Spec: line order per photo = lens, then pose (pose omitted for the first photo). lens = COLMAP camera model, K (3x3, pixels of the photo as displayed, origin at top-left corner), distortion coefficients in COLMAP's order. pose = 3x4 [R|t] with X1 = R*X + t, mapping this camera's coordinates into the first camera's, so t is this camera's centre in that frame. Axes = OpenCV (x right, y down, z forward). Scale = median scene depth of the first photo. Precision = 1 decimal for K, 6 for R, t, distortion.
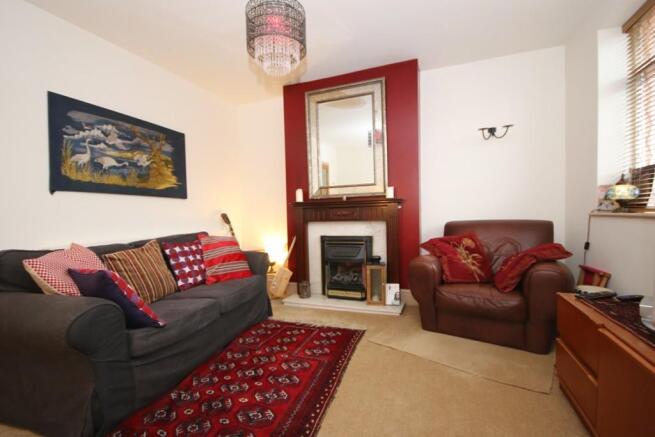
lens RADIAL K [[300.9, 0, 327.7], [0, 300.9, 222.8], [0, 0, 1]] dist [0.000381, -0.001017]
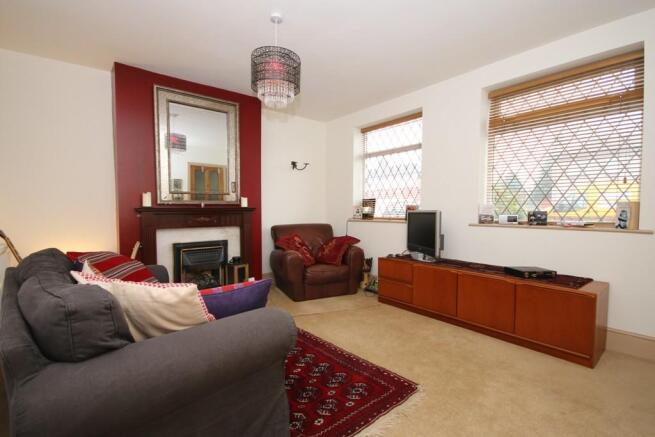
lens RADIAL K [[300.9, 0, 327.7], [0, 300.9, 222.8], [0, 0, 1]] dist [0.000381, -0.001017]
pose [[0.492507, -0.015214, 0.870175, -0.654727], [0.018850, 0.999799, 0.006812, -0.020607], [-0.870104, 0.013048, 0.492695, 0.125985]]
